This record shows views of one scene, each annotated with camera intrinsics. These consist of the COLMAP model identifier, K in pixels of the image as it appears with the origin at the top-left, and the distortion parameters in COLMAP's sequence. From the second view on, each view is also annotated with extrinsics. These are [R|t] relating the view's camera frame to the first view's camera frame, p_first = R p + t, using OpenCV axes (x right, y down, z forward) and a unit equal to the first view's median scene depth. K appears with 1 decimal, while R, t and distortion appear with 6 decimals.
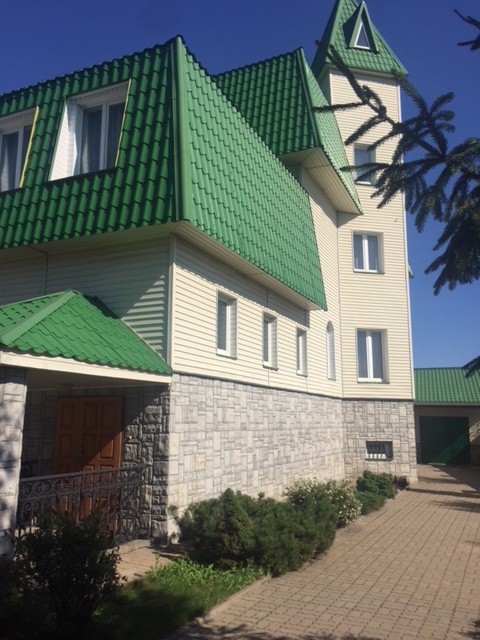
lens RADIAL K [[544.0, 0, 240.0], [0, 544.0, 320.0], [0, 0, 1]] dist [0.065031, -0.109142]
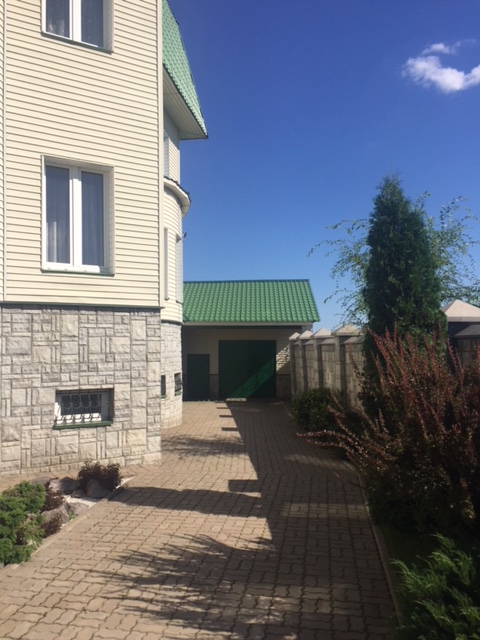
lens RADIAL K [[544.0, 0, 240.0], [0, 544.0, 320.0], [0, 0, 1]] dist [0.065031, -0.109142]
pose [[0.955059, -0.001163, 0.296415, 0.238506], [-0.038208, 0.991167, 0.126997, 0.089458], [-0.293944, -0.132615, 0.946578, 0.491225]]
